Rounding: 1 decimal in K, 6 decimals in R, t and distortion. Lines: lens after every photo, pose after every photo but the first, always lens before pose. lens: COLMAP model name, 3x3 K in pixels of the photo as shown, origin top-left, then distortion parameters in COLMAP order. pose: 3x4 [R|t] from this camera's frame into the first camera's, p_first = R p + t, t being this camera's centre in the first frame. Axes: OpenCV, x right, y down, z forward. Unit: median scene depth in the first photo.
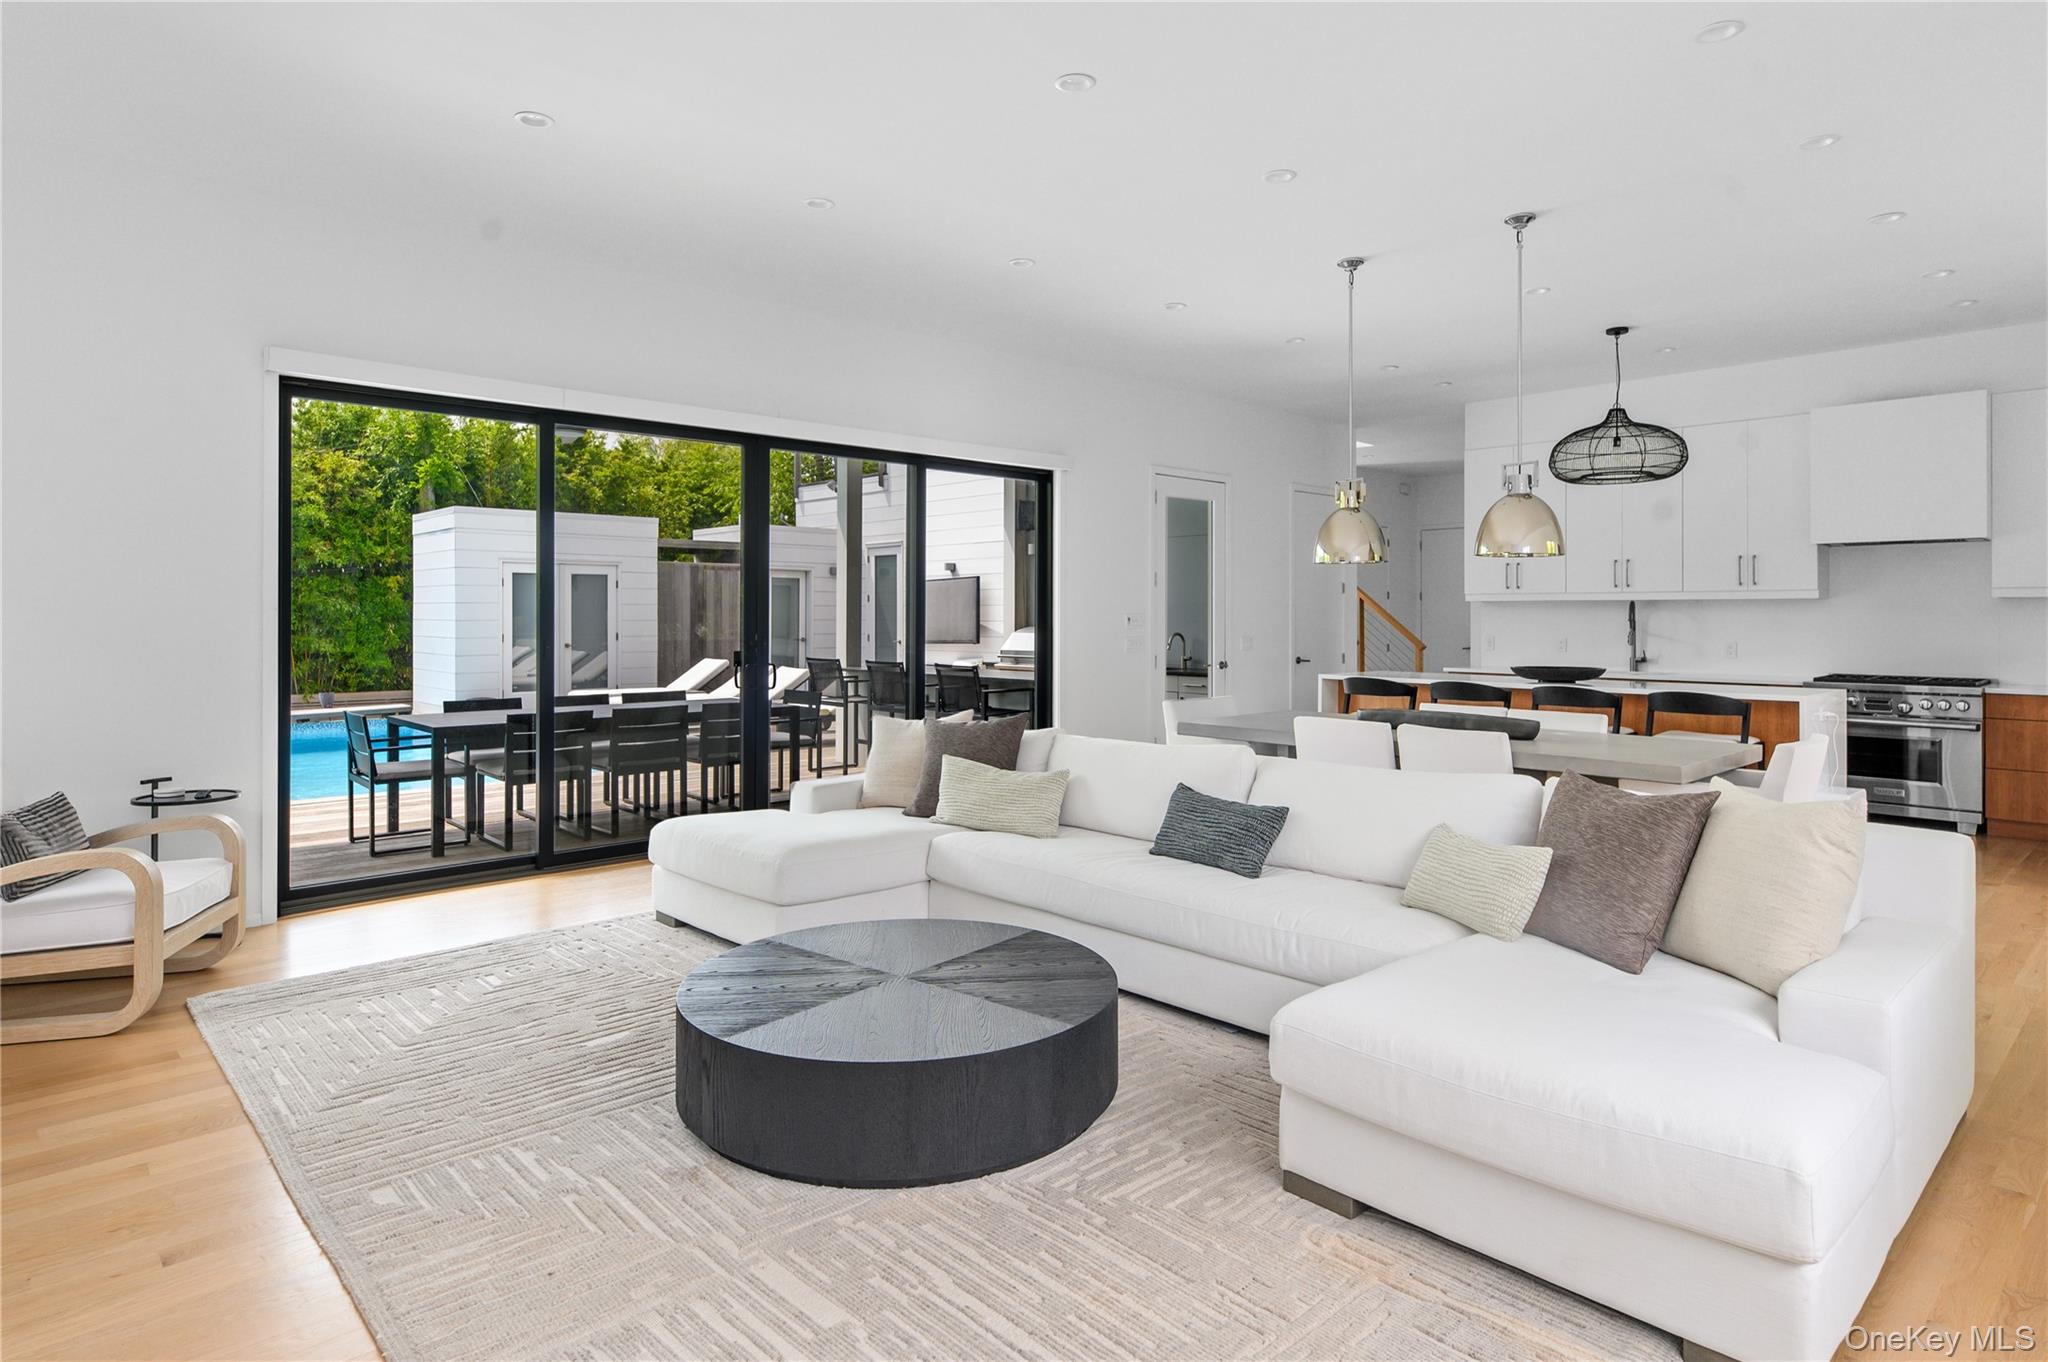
lens RADIAL K [[1145.3, 0, 1016.9], [0, 1145.3, 605.7], [0, 0, 1]] dist [0.003794, 0.000455]
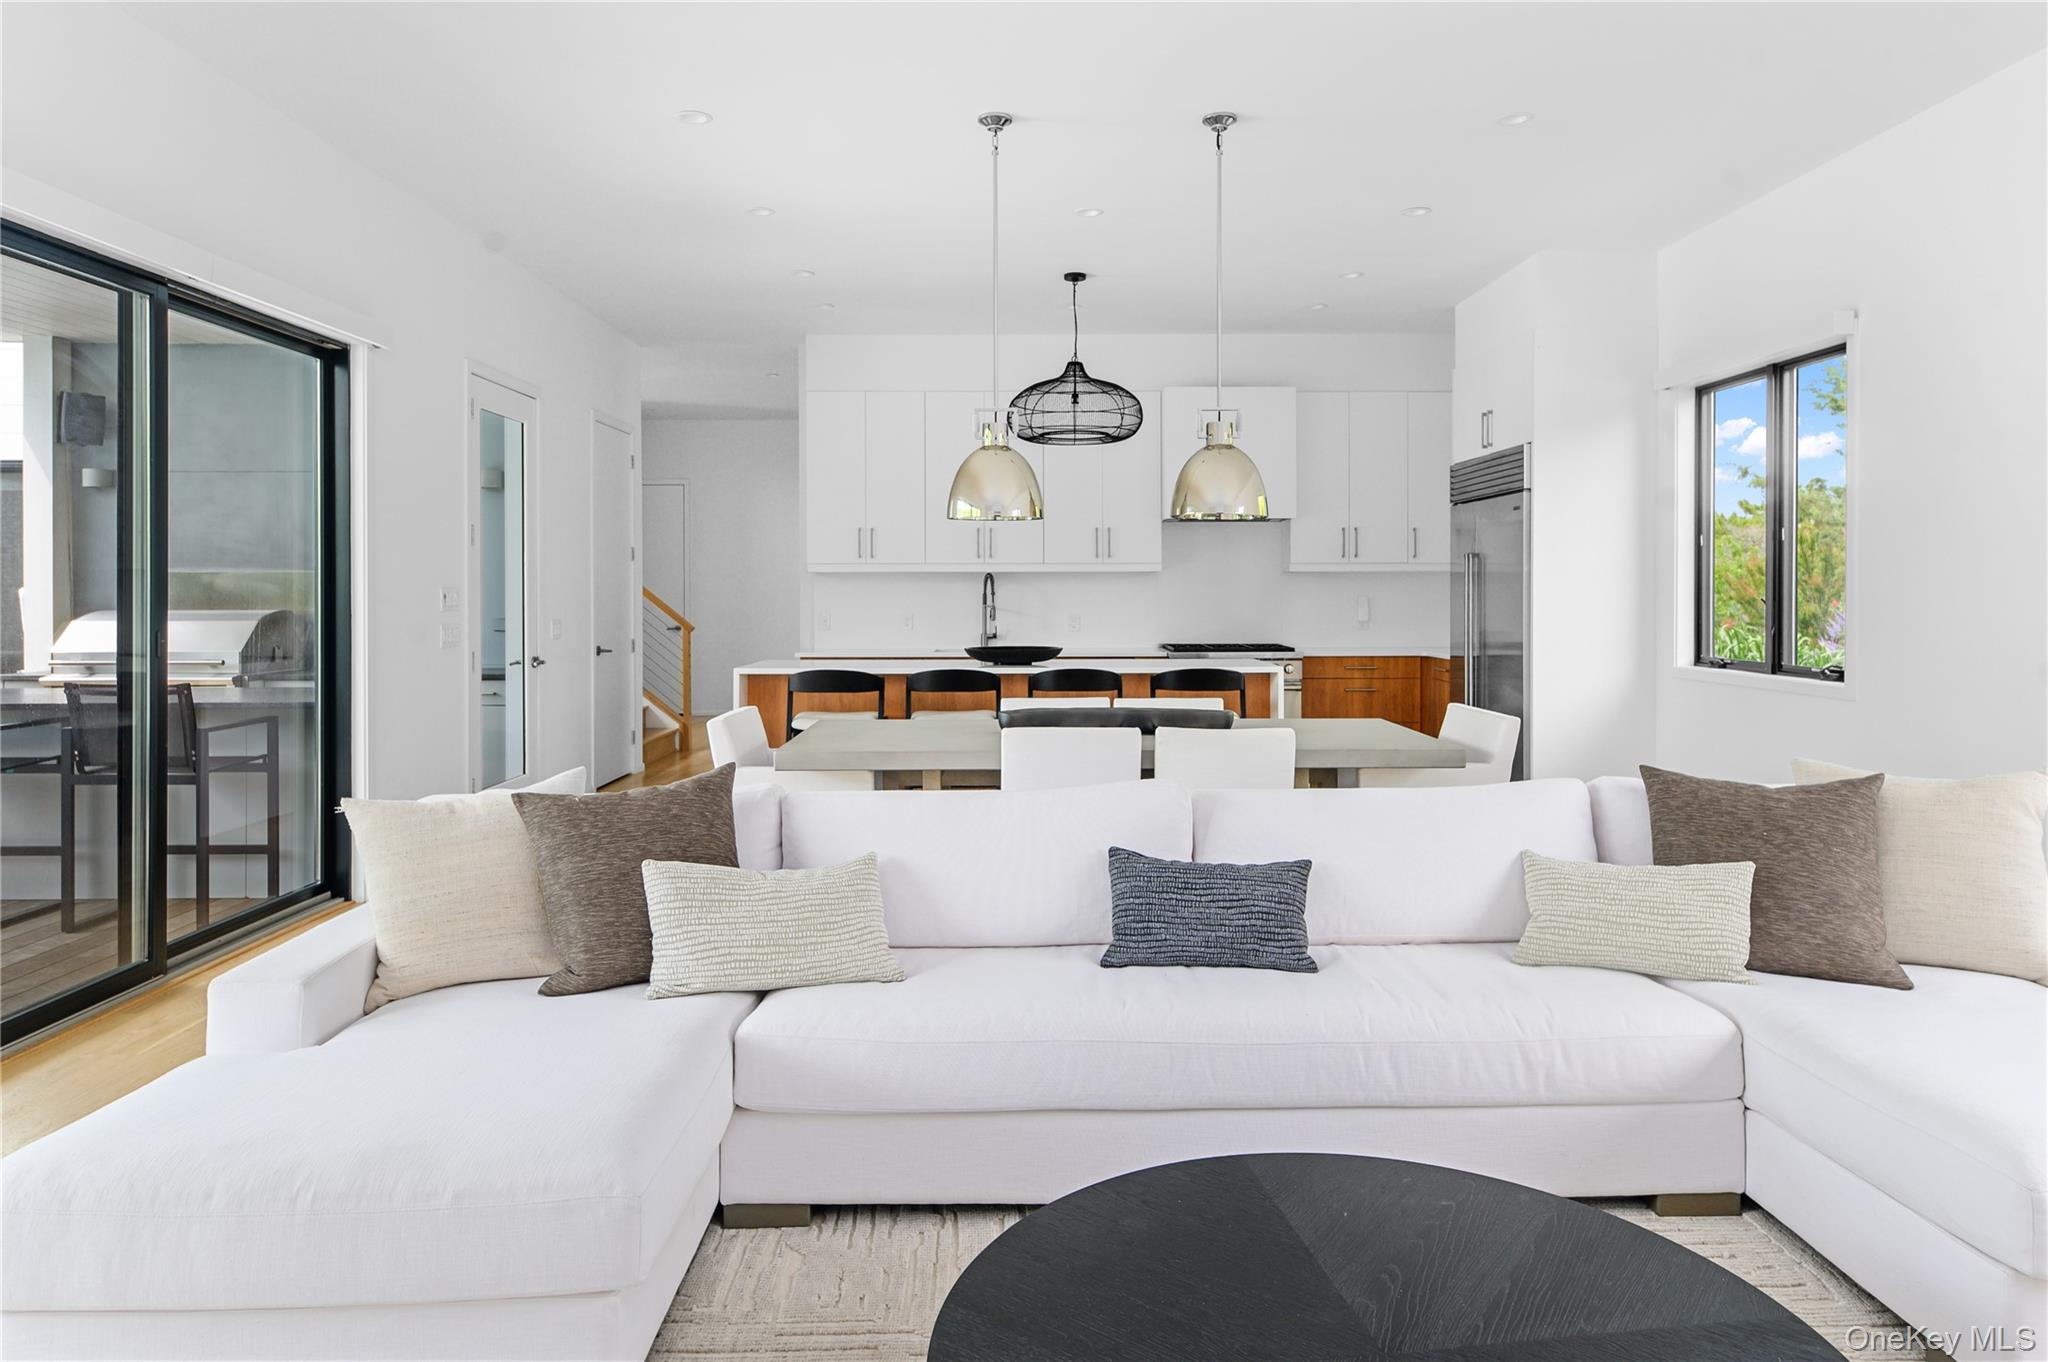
lens RADIAL K [[1293.0, 0, 1023.8], [0, 1293.0, 580.7], [0, 0, 1]] dist [0.032289, -0.065761]
pose [[0.673658, 0.001608, 0.739042, -0.268007], [-0.002346, 0.999997, -0.000037, 0.002664], [-0.739040, -0.001708, 0.673660, 0.337435]]
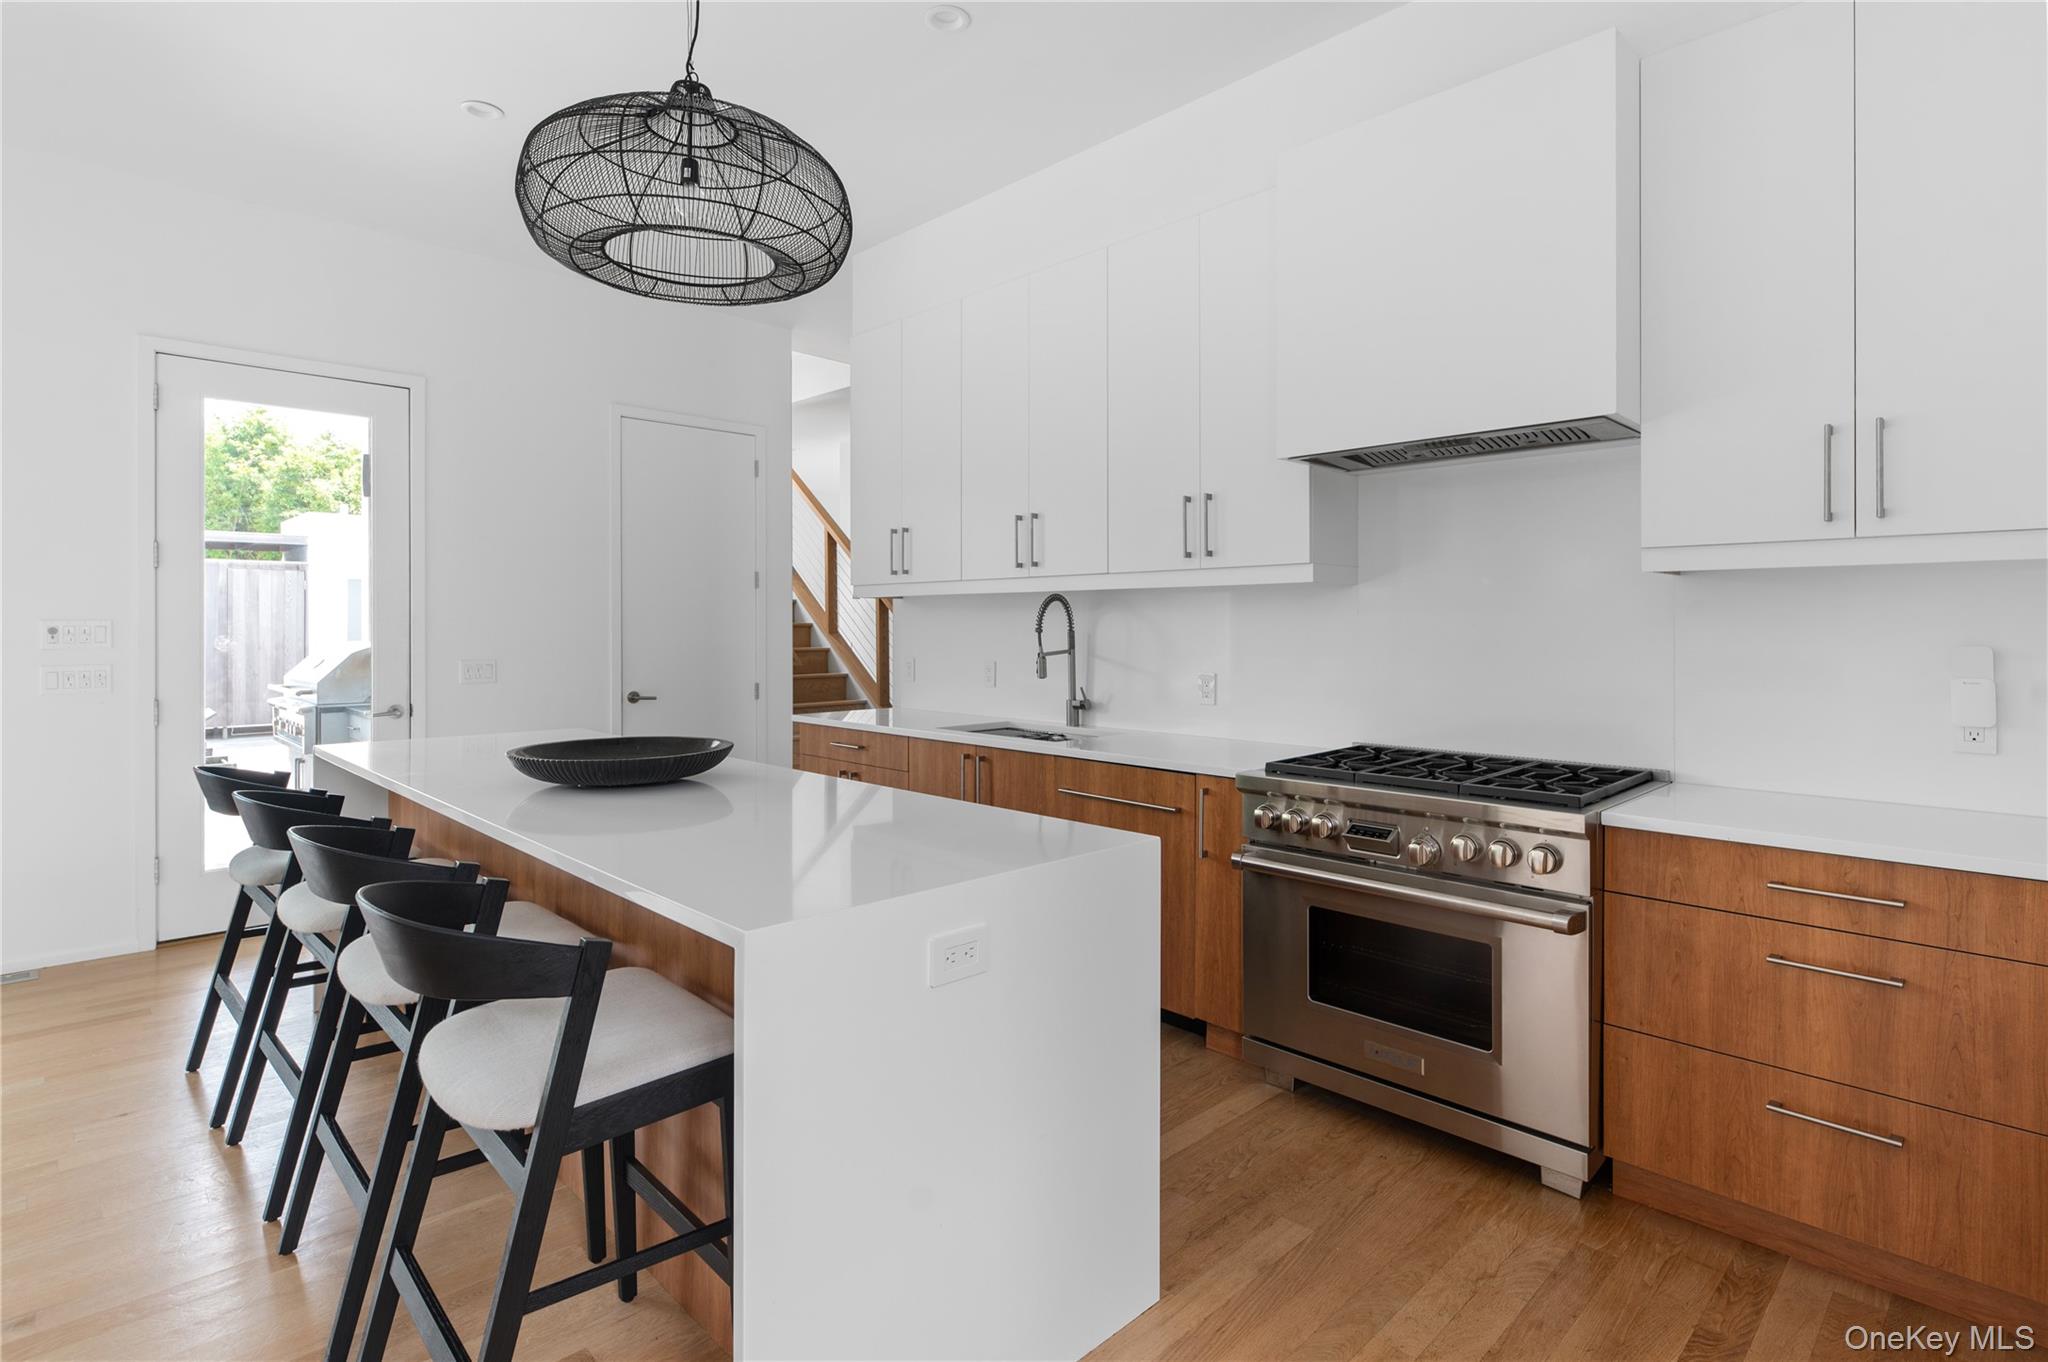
lens RADIAL K [[1032.1, 0, 1028.2], [0, 1032.1, 632.1], [0, 0, 1]] dist [0.001638, 0.000390]
pose [[0.999830, -0.001805, 0.018362, 0.634468], [0.001550, 0.999903, 0.013875, 0.008921], [-0.018385, -0.013844, 0.999735, 0.653753]]
